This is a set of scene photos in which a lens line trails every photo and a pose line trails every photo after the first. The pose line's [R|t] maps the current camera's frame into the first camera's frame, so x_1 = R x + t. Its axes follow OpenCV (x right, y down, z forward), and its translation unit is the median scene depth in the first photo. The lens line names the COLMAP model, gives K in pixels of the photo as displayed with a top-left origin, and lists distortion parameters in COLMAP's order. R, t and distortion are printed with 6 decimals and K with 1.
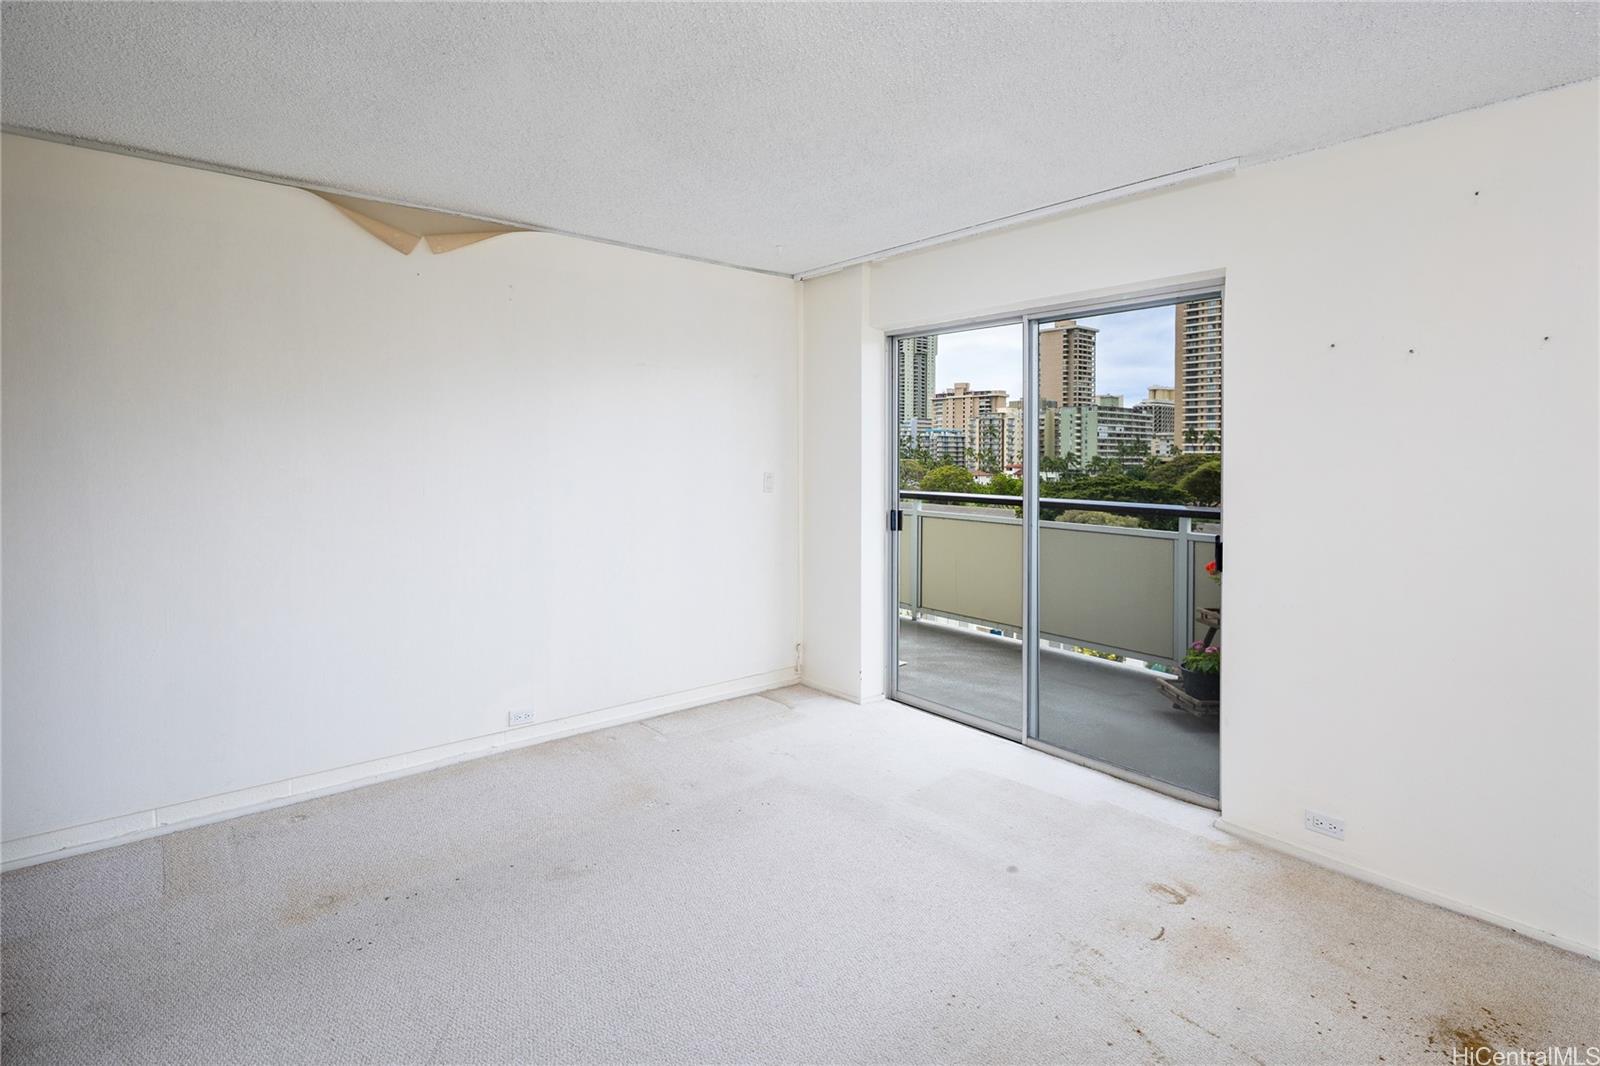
lens RADIAL K [[775.1, 0, 814.0], [0, 775.1, 456.9], [0, 0, 1]] dist [-0.000214, -0.000445]
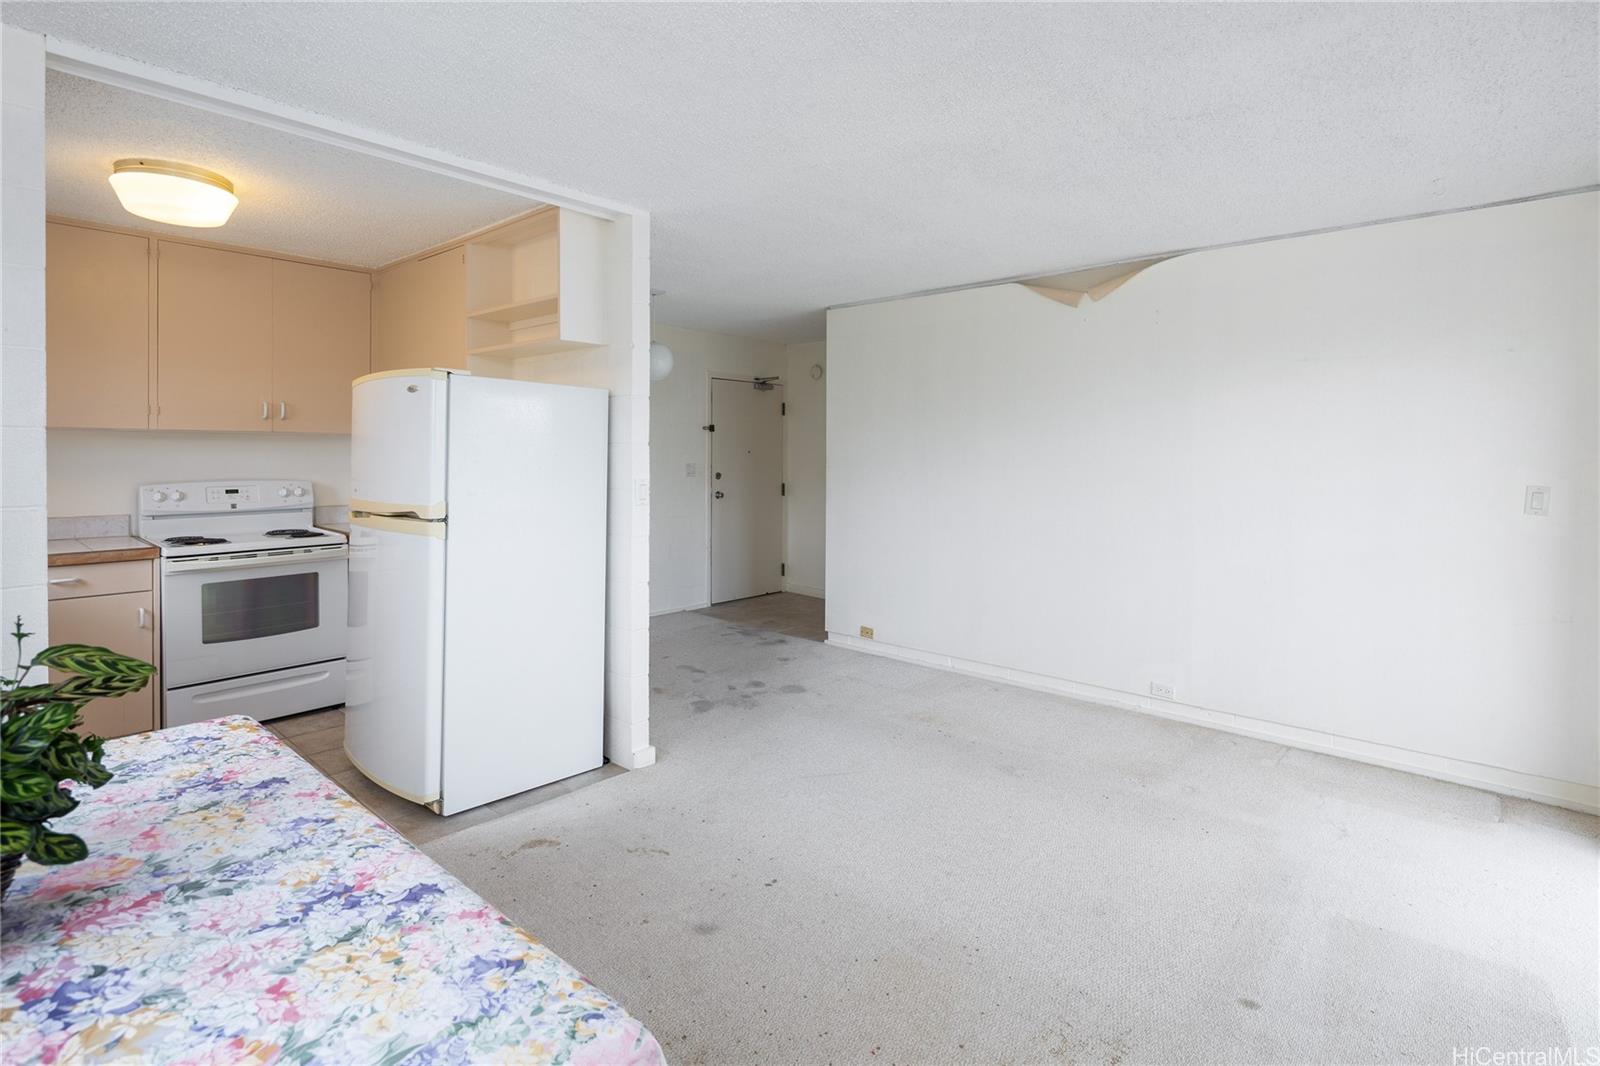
lens RADIAL K [[778.1, 0, 815.3], [0, 778.1, 457.2], [0, 0, 1]] dist [-0.001972, -0.002334]
pose [[0.143670, -0.001035, -0.989625, 0.709443], [-0.010820, 0.999938, -0.002617, 0.004211], [0.989566, 0.011084, 0.143650, 0.350995]]
